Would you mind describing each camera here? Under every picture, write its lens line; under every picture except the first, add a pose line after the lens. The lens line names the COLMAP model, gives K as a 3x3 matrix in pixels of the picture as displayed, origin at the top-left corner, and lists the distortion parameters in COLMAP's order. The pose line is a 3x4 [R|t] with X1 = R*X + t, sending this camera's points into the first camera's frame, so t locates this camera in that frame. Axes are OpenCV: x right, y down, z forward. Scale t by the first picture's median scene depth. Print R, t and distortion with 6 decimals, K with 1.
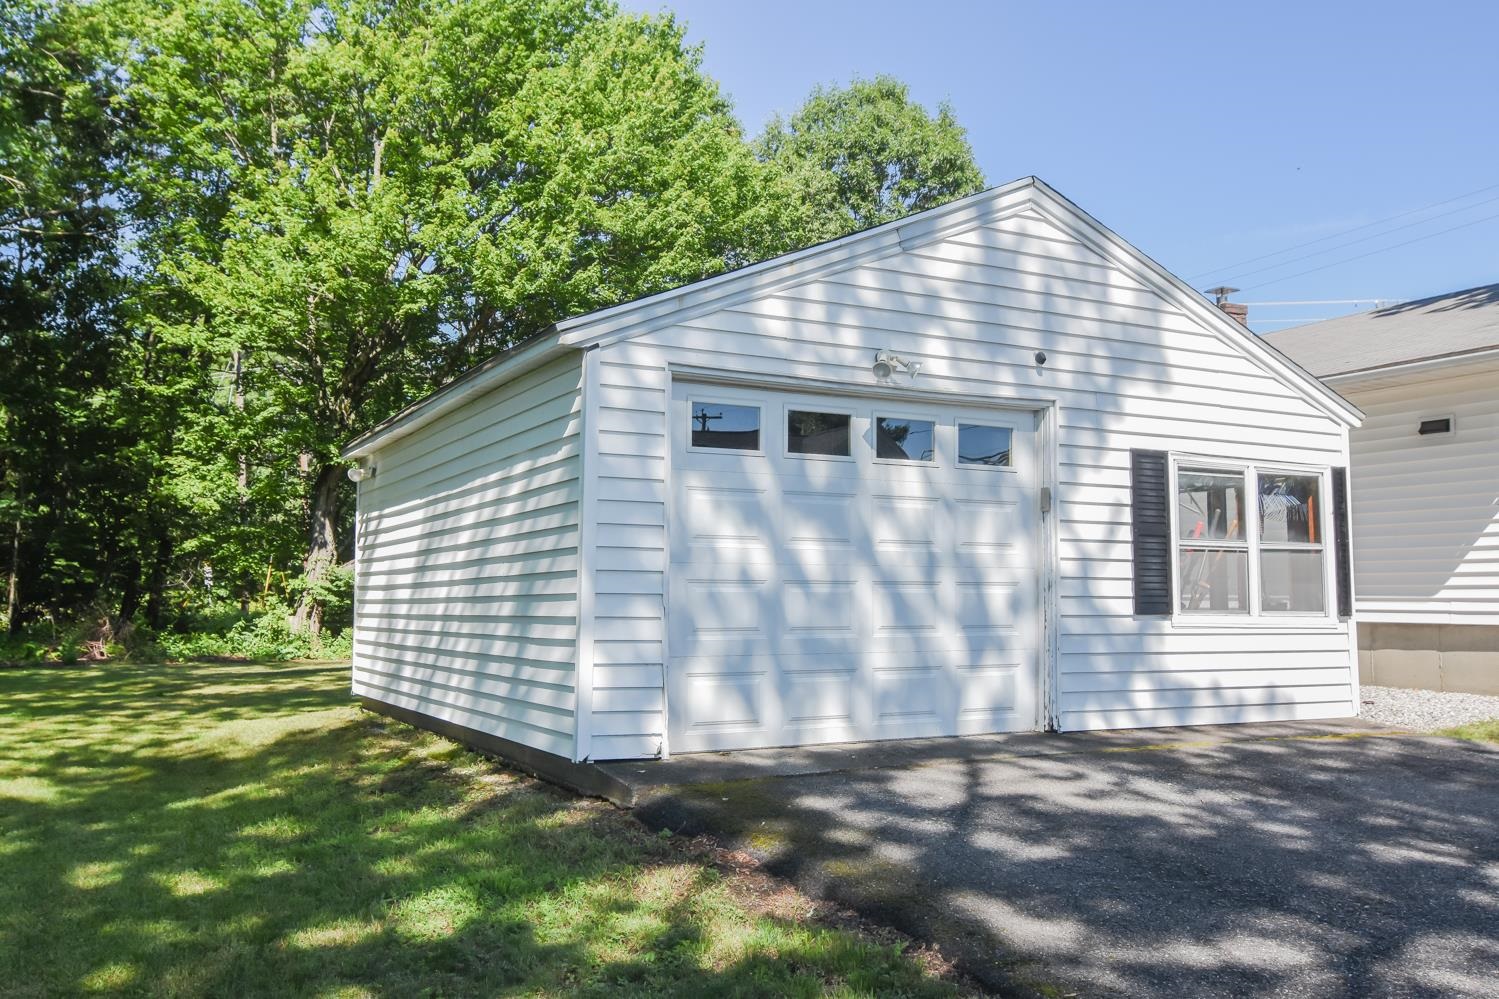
lens RADIAL K [[1287.9, 0, 749.5], [0, 1287.9, 499.5], [0, 0, 1]] dist [0.002882, 0.000110]
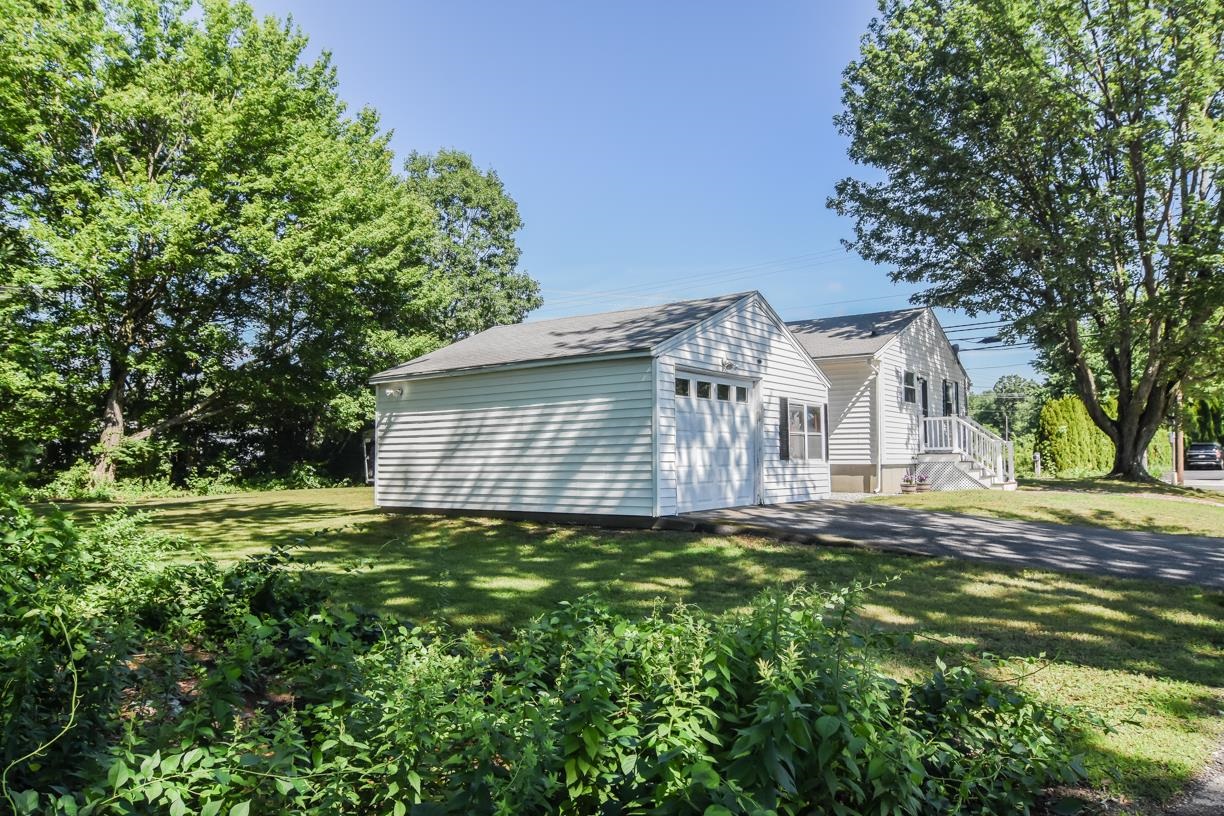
lens RADIAL K [[843.4, 0, 612.0], [0, 843.4, 408.0], [0, 0, 1]] dist [-0.000357, -0.001139]
pose [[0.903958, 0.024852, 0.426899, -0.683625], [-0.030142, 0.999530, 0.005637, -0.014366], [-0.426558, -0.017963, 0.904282, -0.376074]]
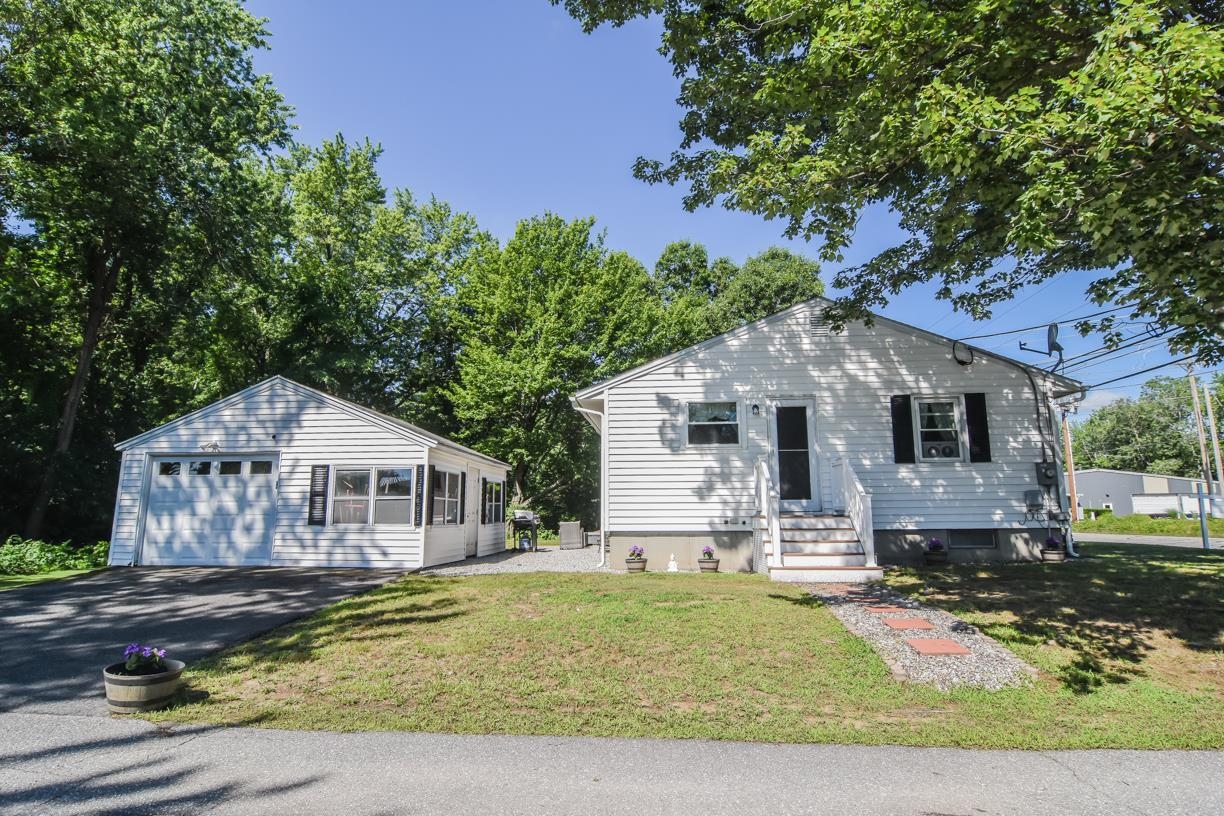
lens RADIAL K [[657.5, 0, 612.0], [0, 657.5, 408.0], [0, 0, 1]] dist [-0.001858, -0.000717]
pose [[0.849201, -0.095077, -0.519440, 1.458283], [0.052024, 0.993936, -0.096877, 0.008710], [0.525501, 0.055245, 0.848998, 0.118954]]
